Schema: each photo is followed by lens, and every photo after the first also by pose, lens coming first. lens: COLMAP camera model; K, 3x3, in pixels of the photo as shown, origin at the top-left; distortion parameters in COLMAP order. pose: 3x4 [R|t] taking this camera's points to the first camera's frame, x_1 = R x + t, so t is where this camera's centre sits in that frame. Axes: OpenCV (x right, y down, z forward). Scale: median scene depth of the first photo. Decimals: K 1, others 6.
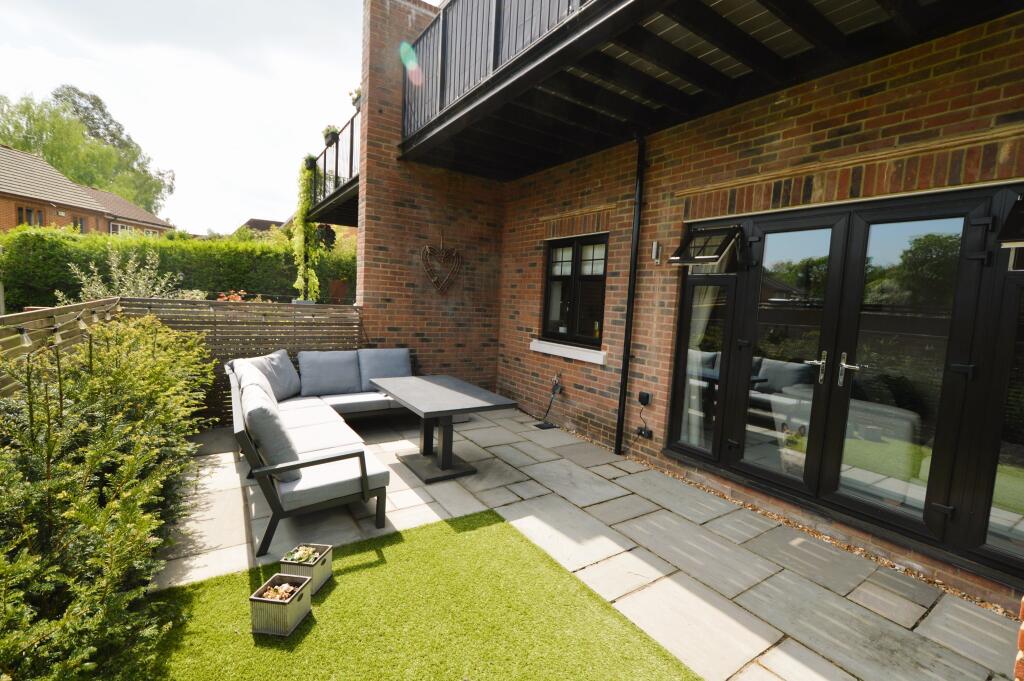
lens RADIAL K [[449.7, 0, 517.3], [0, 449.7, 341.3], [0, 0, 1]] dist [0.007839, -0.005542]
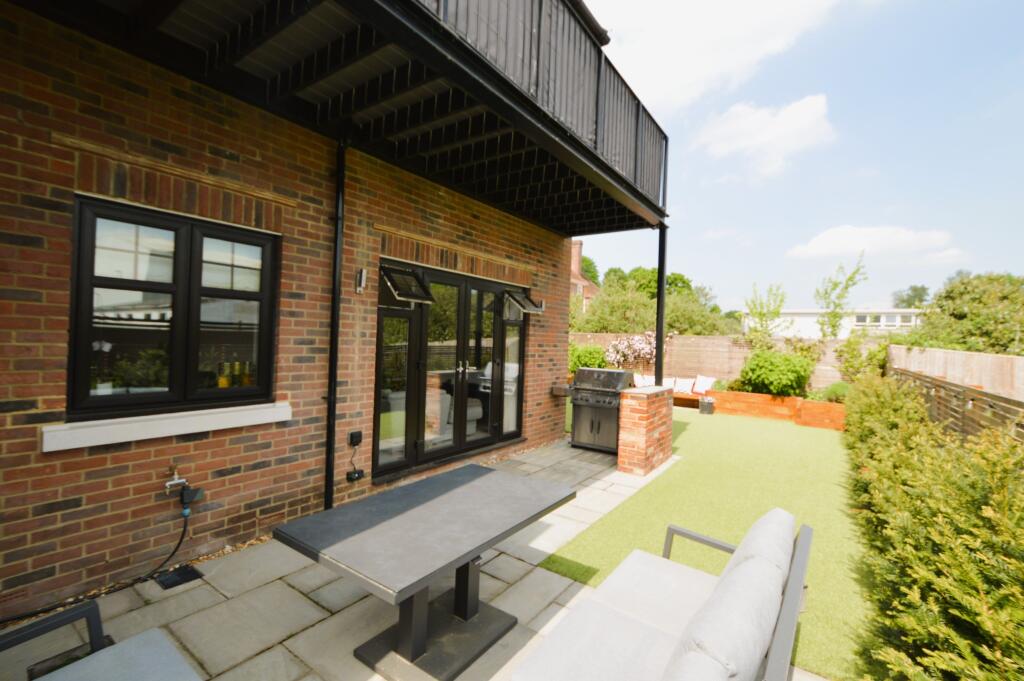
lens RADIAL K [[449.7, 0, 514.0], [0, 449.7, 340.5], [0, 0, 1]] dist [0.007839, -0.005542]
pose [[-0.355142, -0.069715, 0.932209, -0.665550], [0.033532, 0.995623, 0.087232, -0.138611], [-0.934211, 0.062239, -0.351250, 1.004157]]
